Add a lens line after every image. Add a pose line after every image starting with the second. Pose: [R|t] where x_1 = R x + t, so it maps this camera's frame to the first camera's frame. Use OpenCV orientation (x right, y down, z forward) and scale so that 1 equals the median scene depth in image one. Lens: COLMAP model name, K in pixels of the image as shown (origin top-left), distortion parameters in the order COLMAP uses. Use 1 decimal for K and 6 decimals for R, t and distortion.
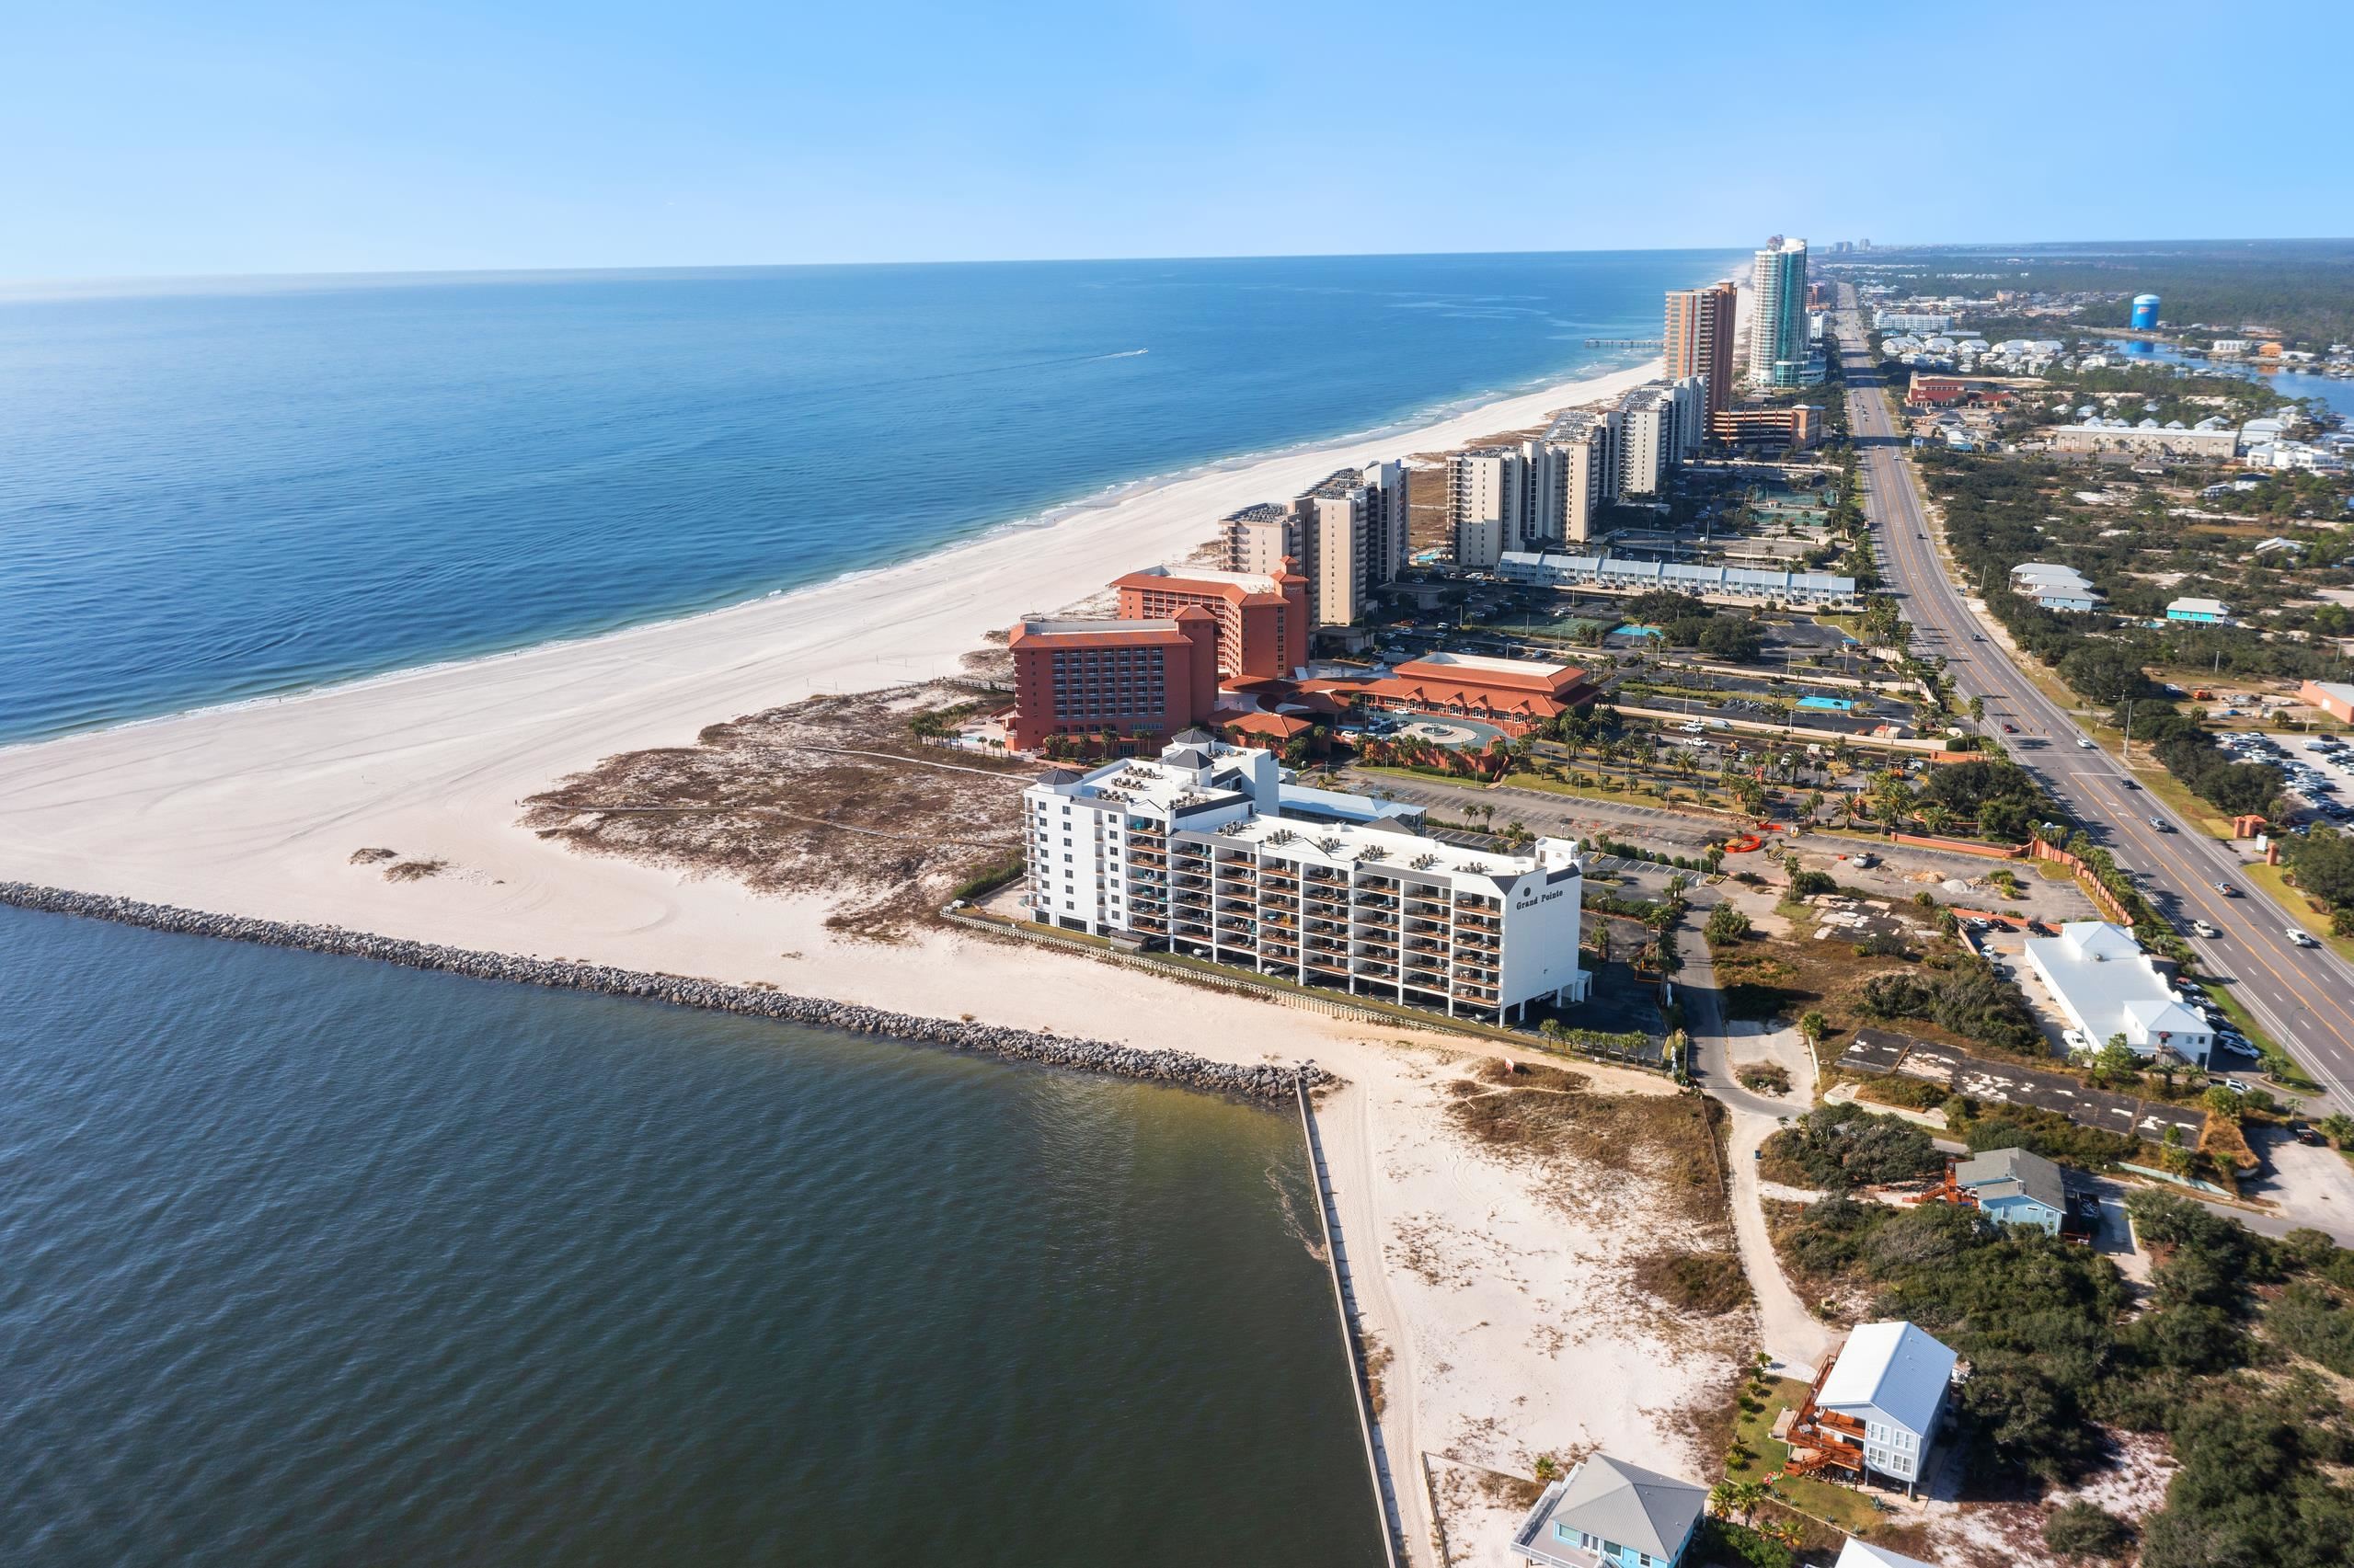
lens RADIAL K [[1867.1, 0, 1168.7], [0, 1867.1, 786.7], [0, 0, 1]] dist [-0.025381, 0.007284]
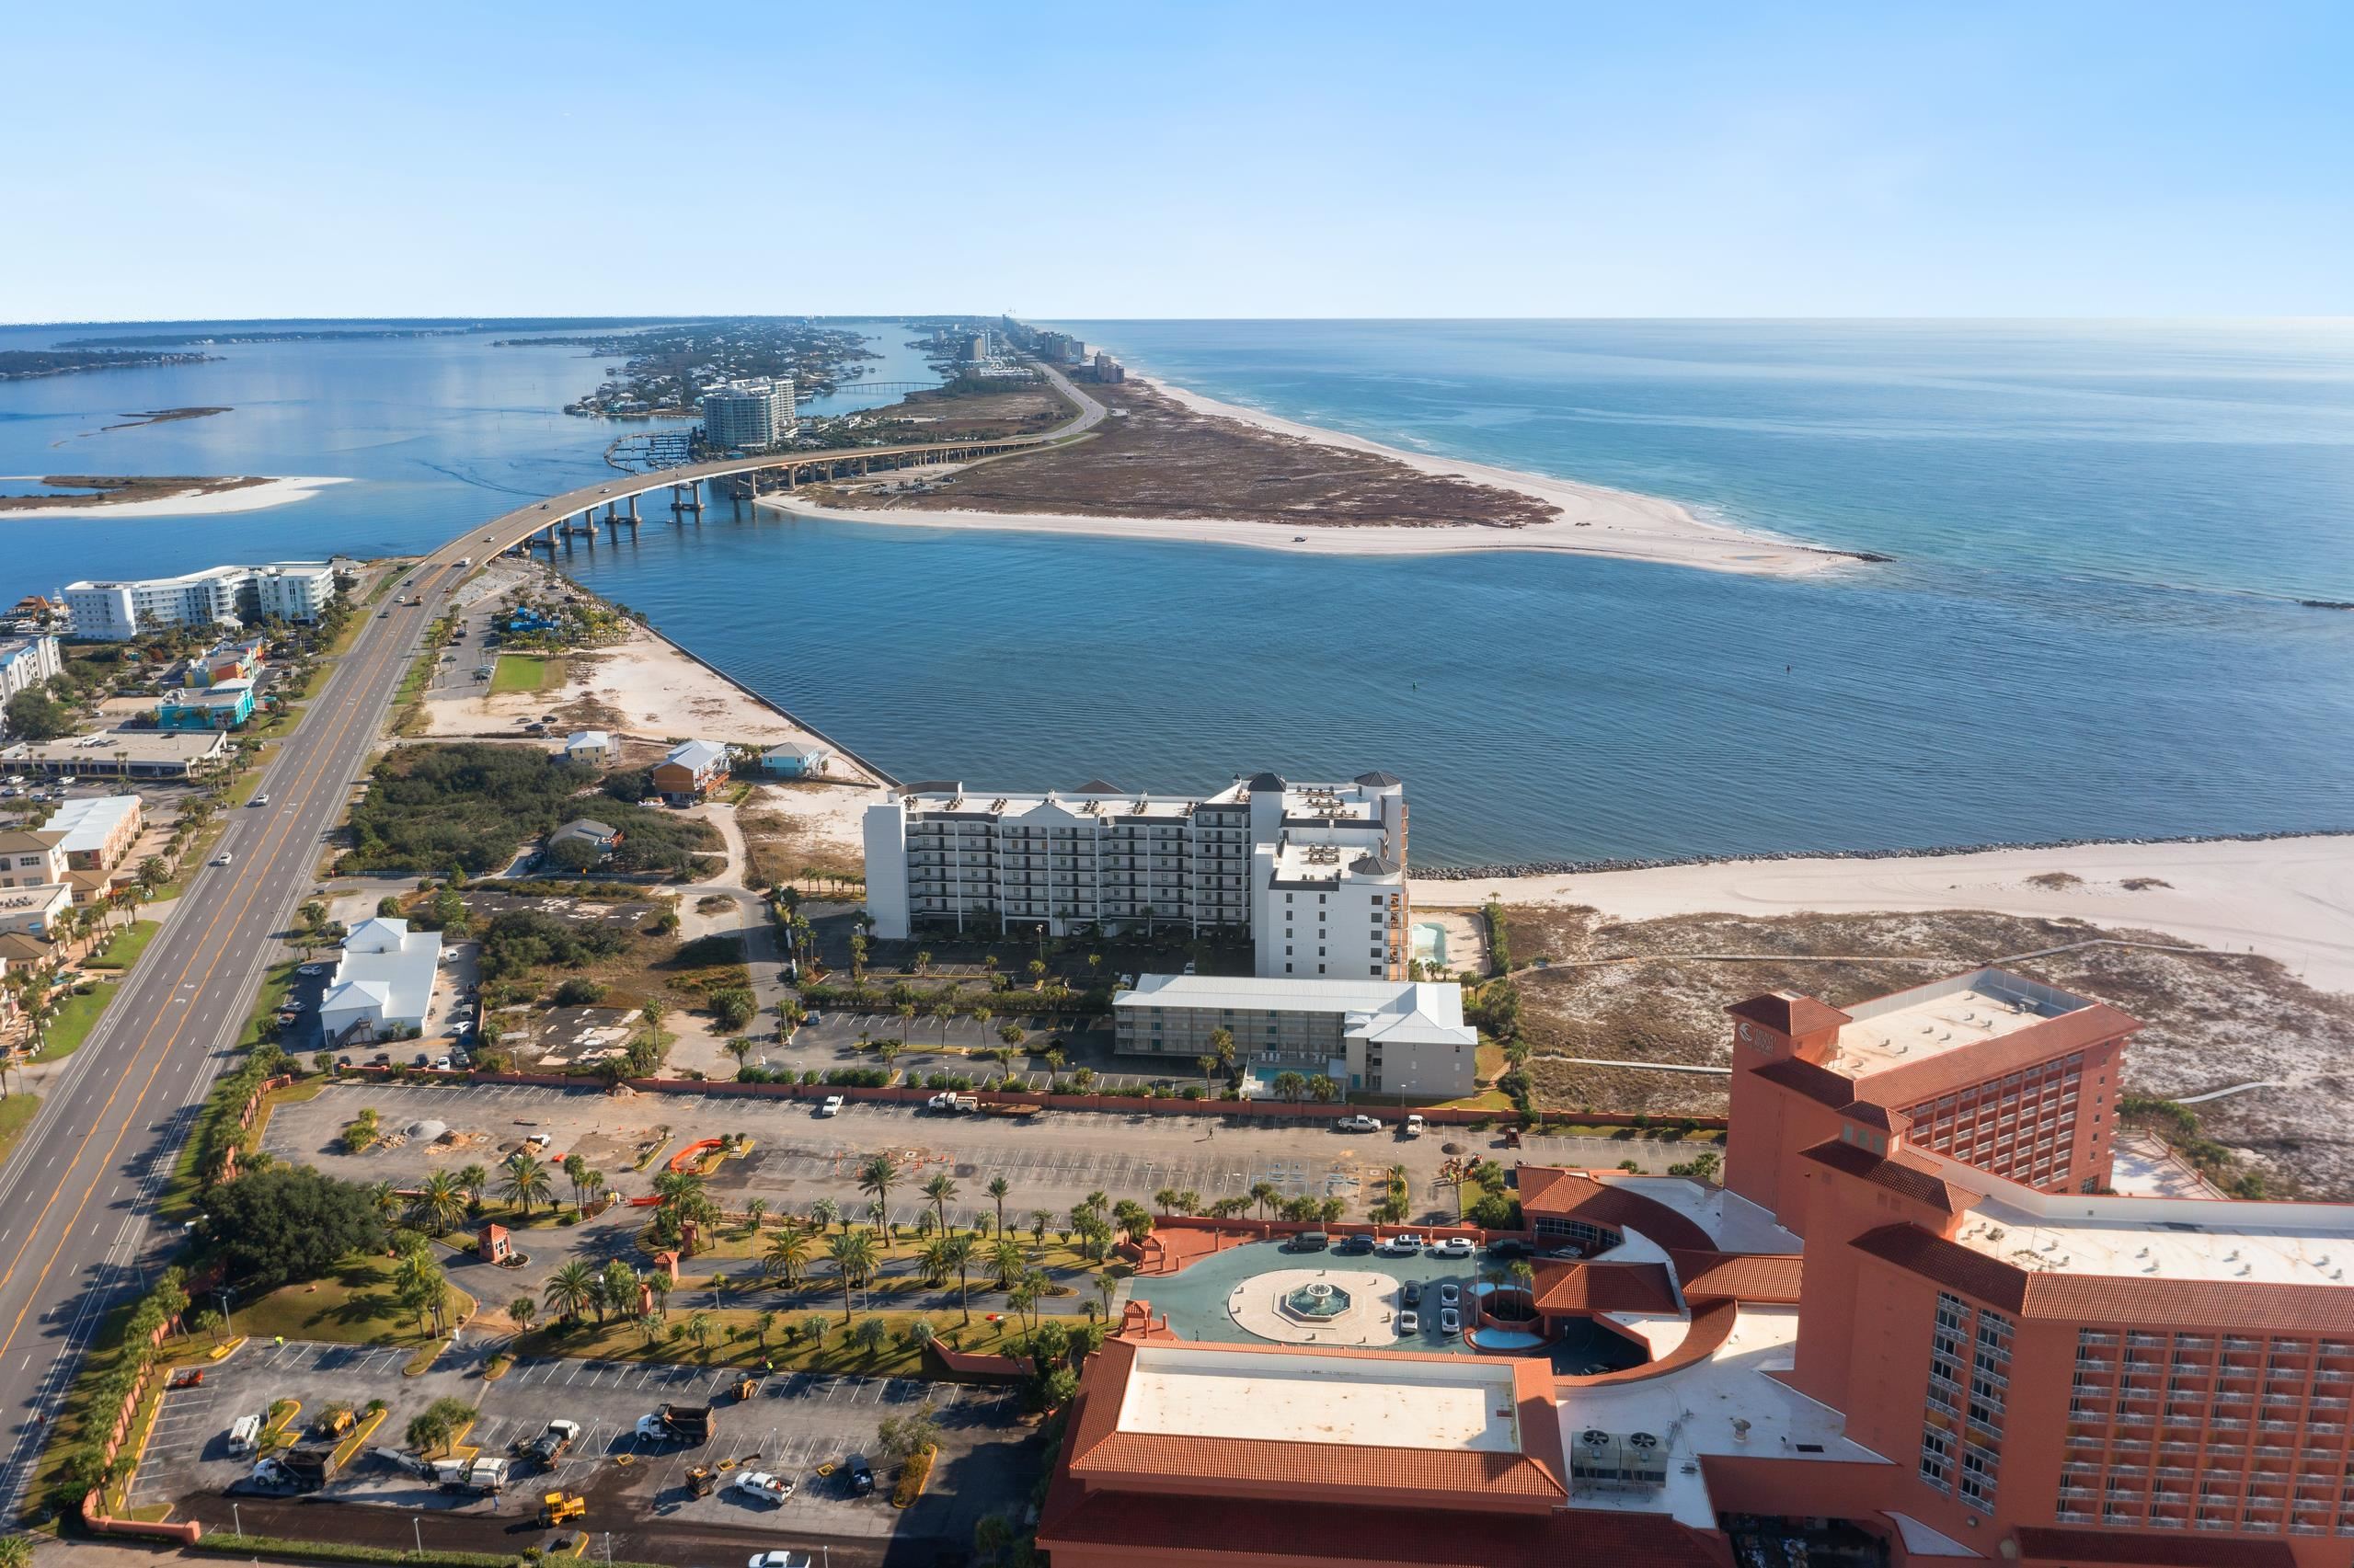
lens RADIAL K [[1912.4, 0, 1172.2], [0, 1912.4, 780.9], [0, 0, 1]] dist [-0.017268, -0.000440]
pose [[-0.893115, 0.139422, -0.427676, 0.500127], [-0.097897, 0.867721, 0.487315, -0.512863], [0.439046, 0.477097, -0.761326, 1.781877]]
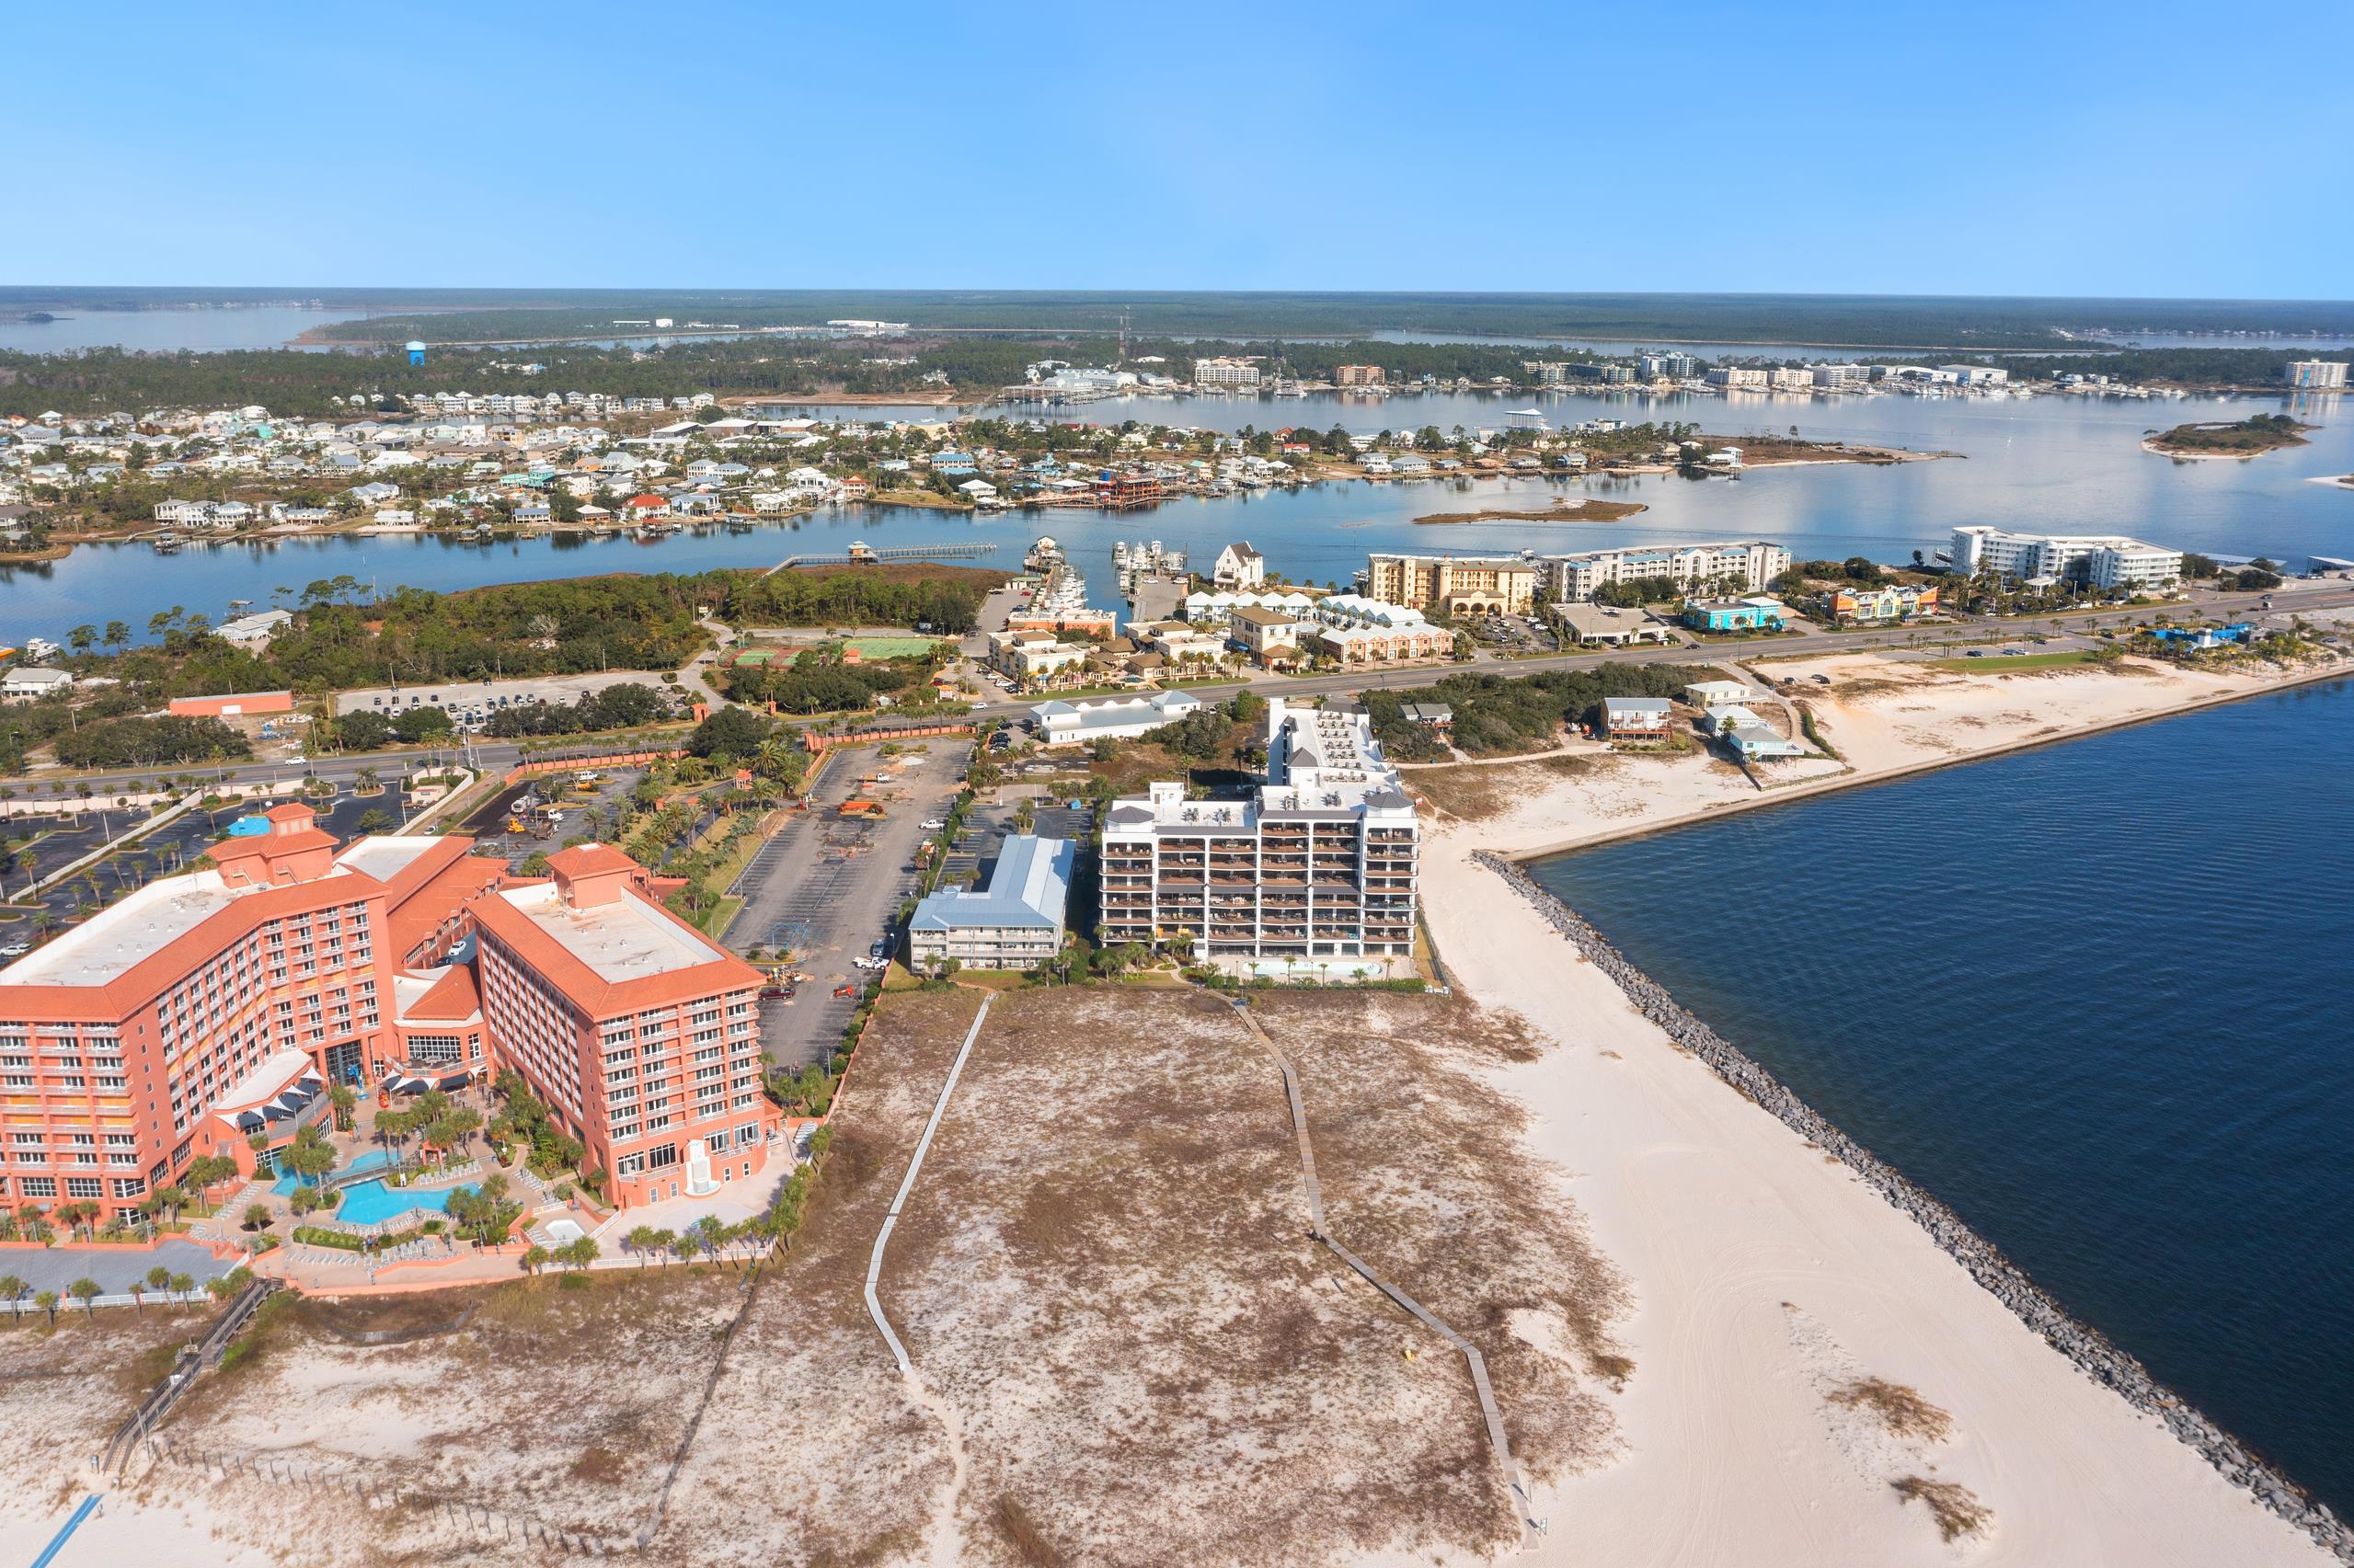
lens RADIAL K [[1867.1, 0, 1168.7], [0, 1867.1, 786.7], [0, 0, 1]] dist [-0.025381, 0.007284]
pose [[-0.544879, -0.204926, 0.813088, -0.794915], [0.238188, 0.891906, 0.384409, -0.418235], [-0.803974, 0.403124, -0.437169, 1.540645]]
